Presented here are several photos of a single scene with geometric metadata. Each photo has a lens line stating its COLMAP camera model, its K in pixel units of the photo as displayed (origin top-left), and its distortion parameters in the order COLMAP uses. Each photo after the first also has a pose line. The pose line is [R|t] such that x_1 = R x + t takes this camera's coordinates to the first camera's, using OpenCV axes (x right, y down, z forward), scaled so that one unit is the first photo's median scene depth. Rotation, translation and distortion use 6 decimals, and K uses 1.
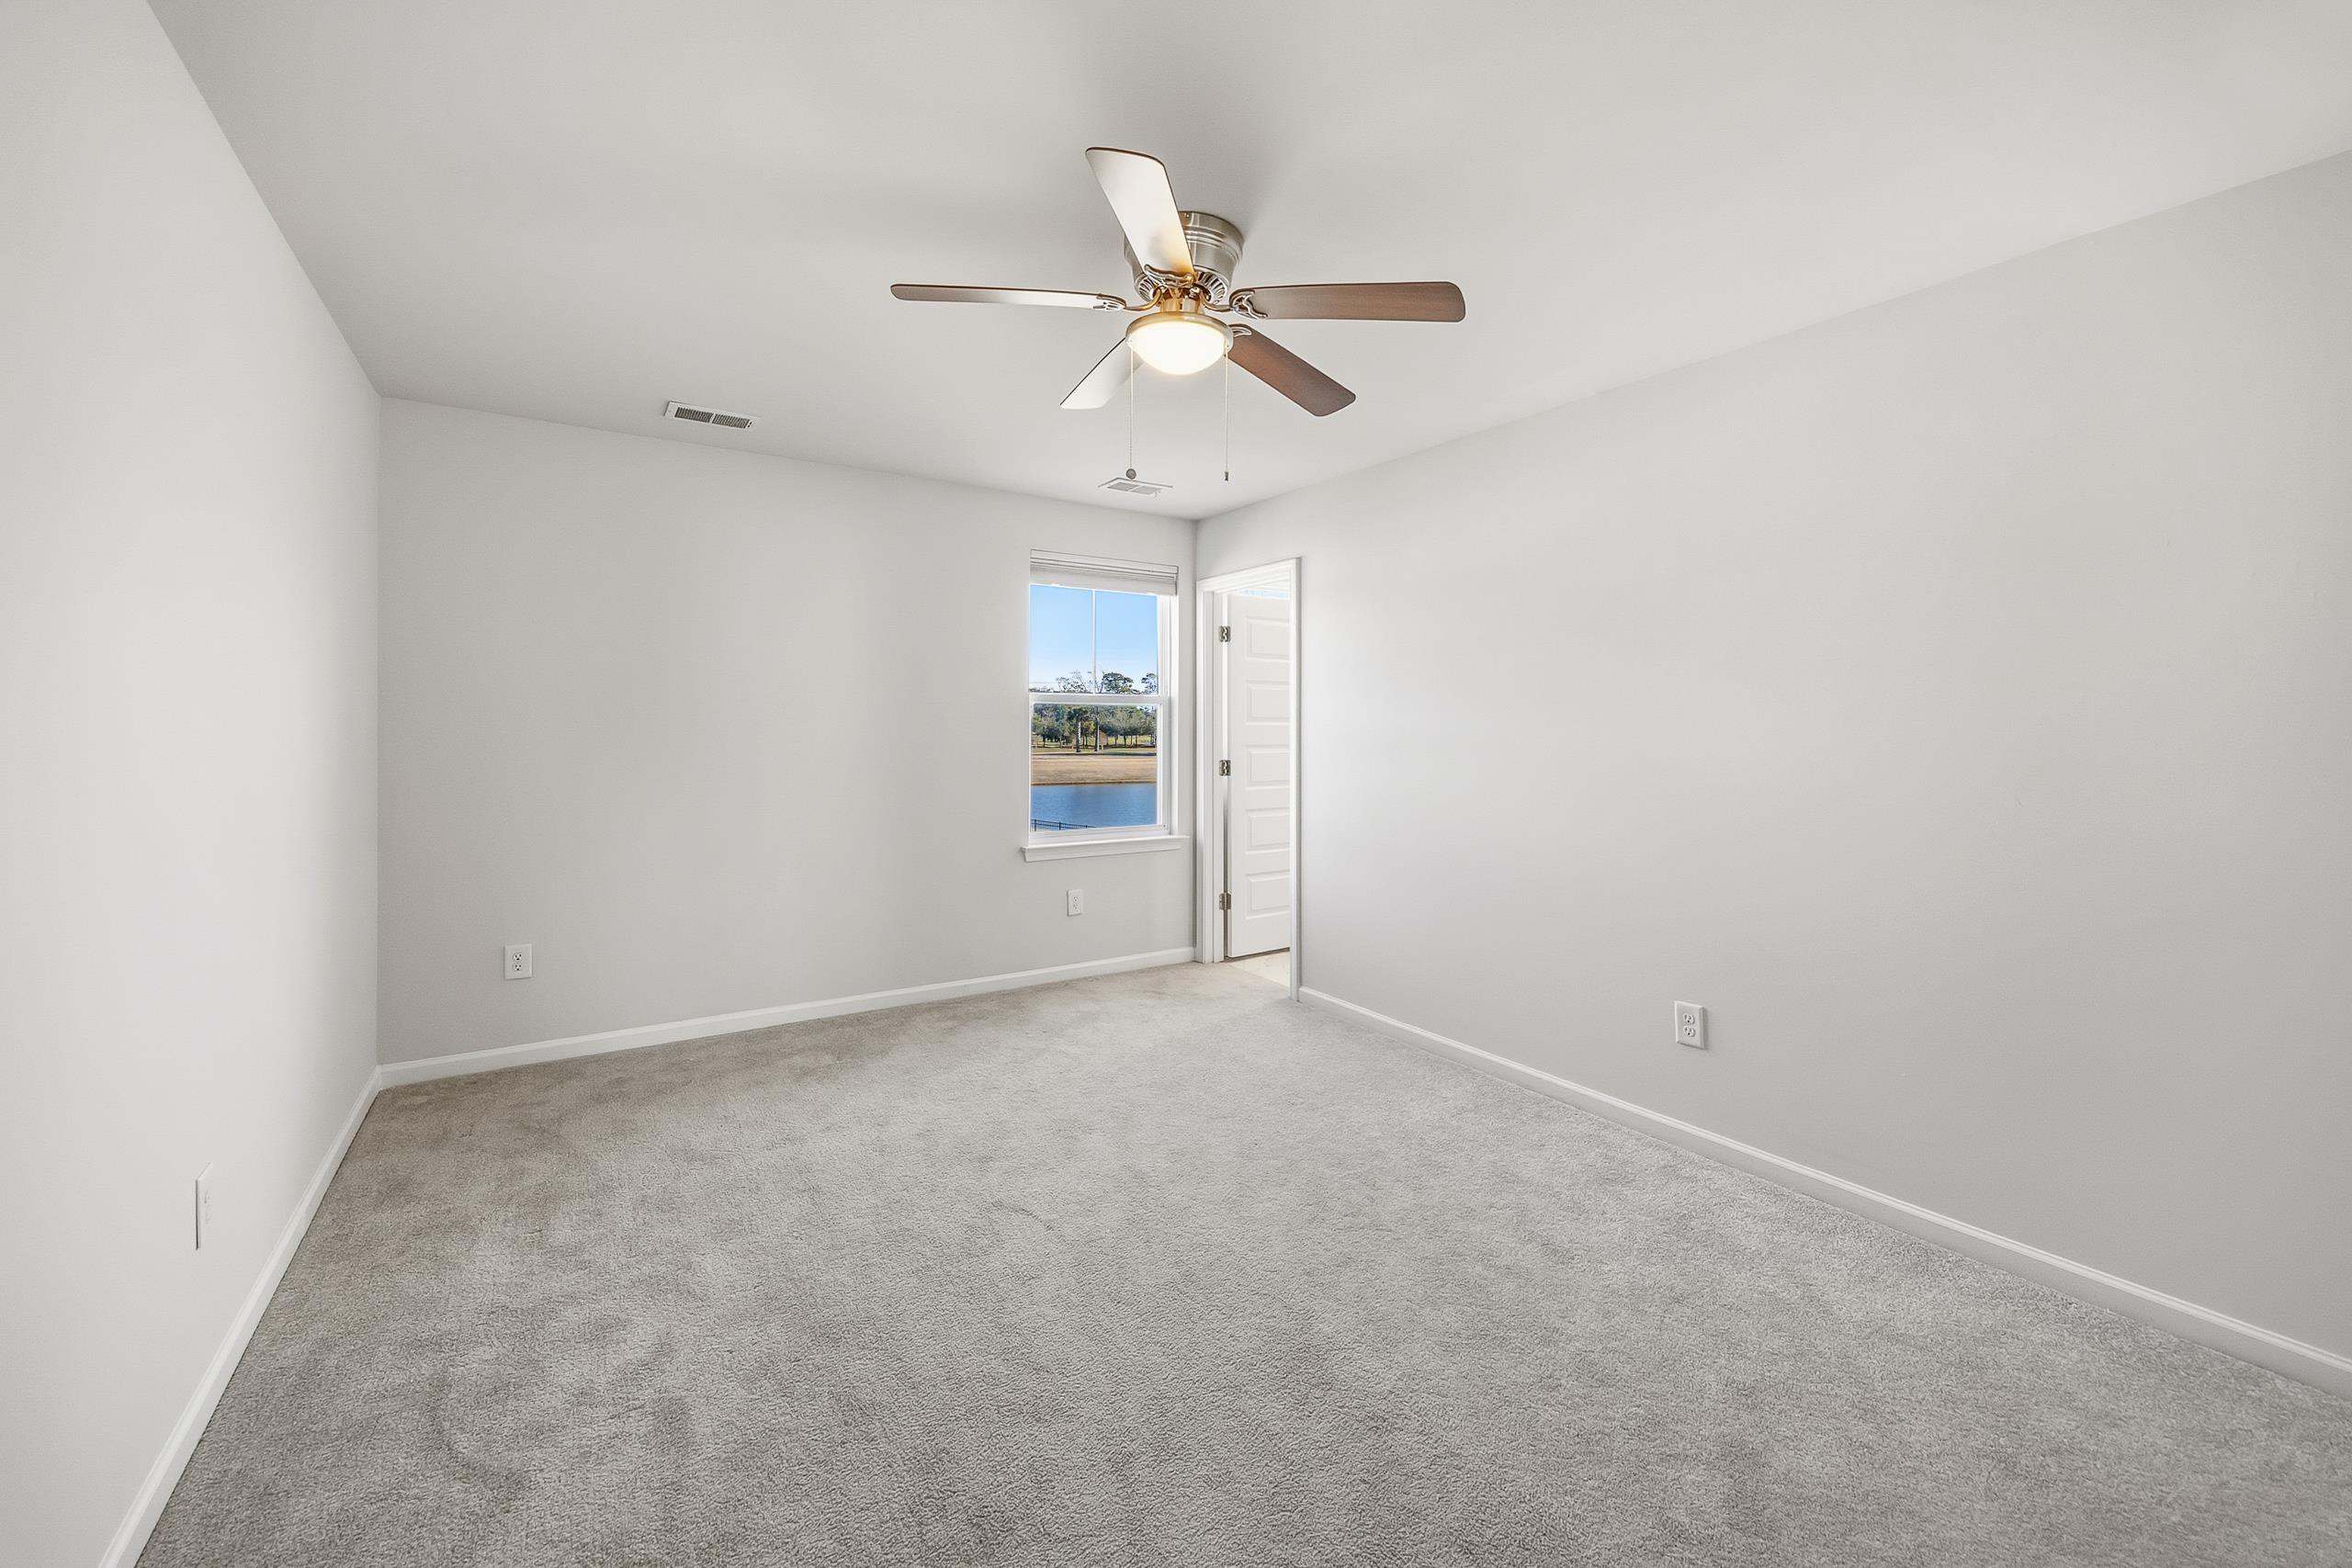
lens RADIAL K [[904.8, 0, 1161.2], [0, 904.8, 731.8], [0, 0, 1]] dist [-0.001021, -0.000206]
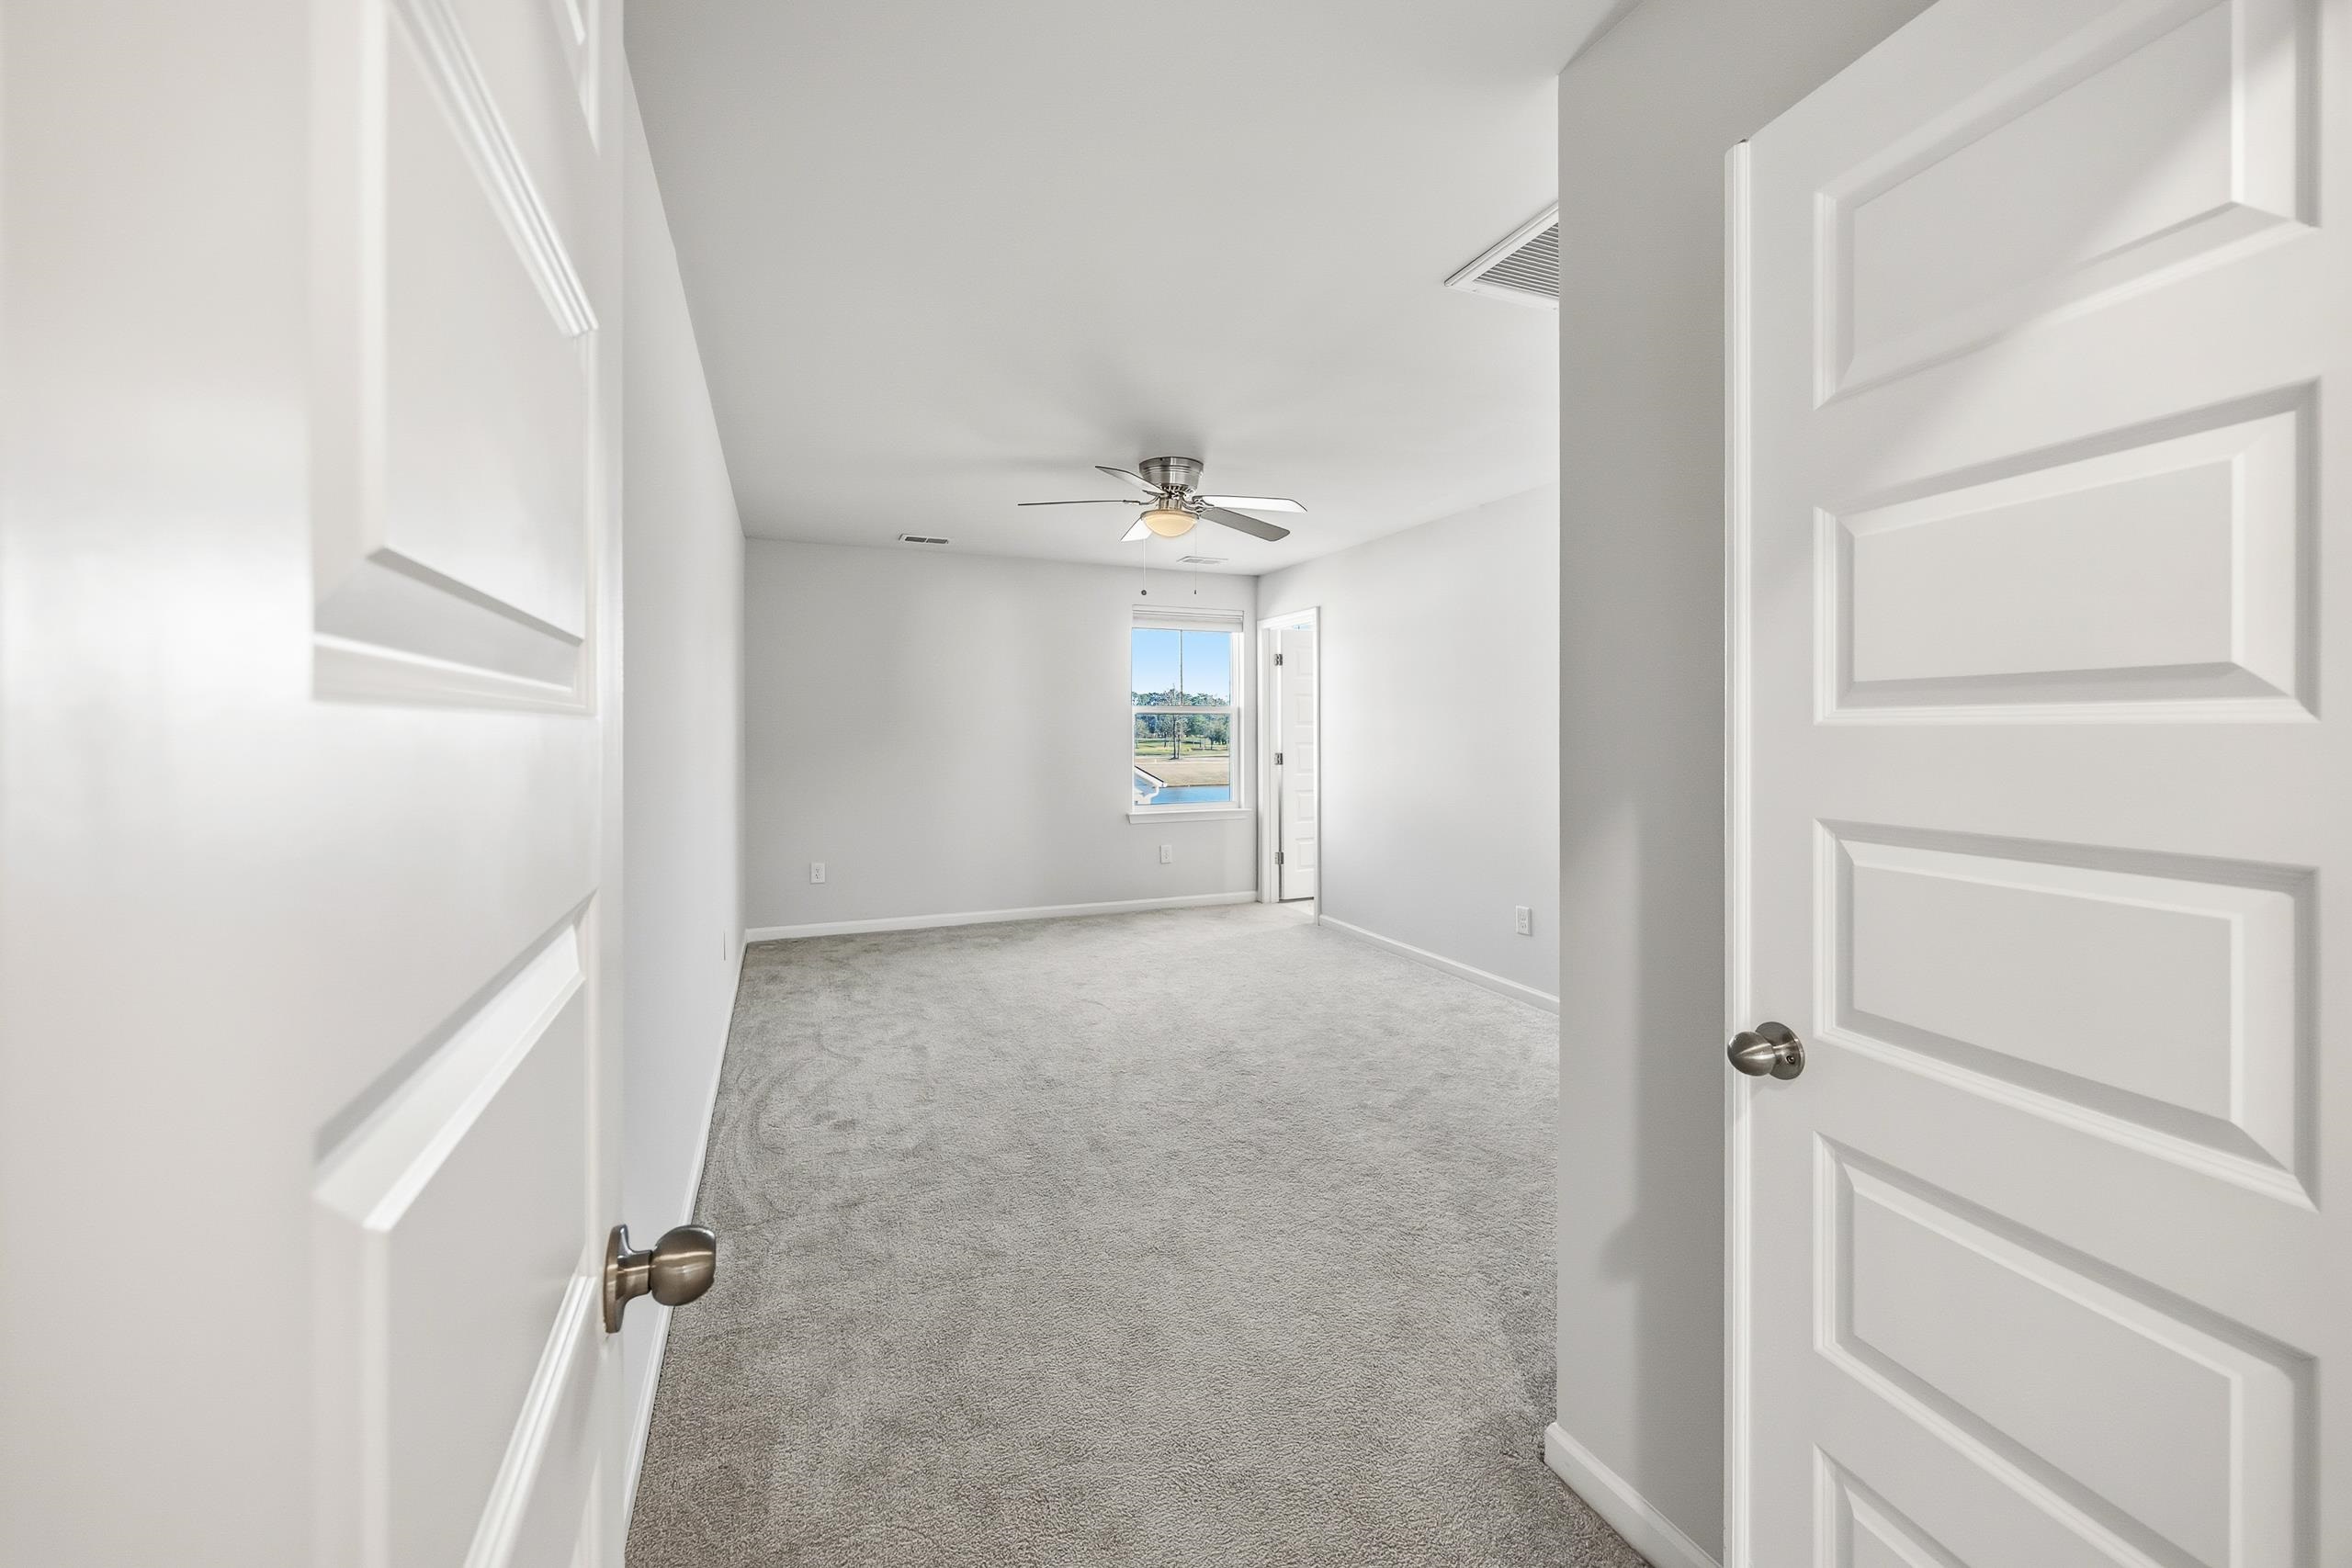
lens RADIAL K [[904.8, 0, 1172.9], [0, 904.8, 733.6], [0, 0, 1]] dist [-0.001021, -0.000206]
pose [[0.984159, -0.004438, -0.177232, 0.196009], [0.004333, 0.999990, -0.000980, 0.003229], [0.177234, 0.000196, 0.984169, -0.452474]]
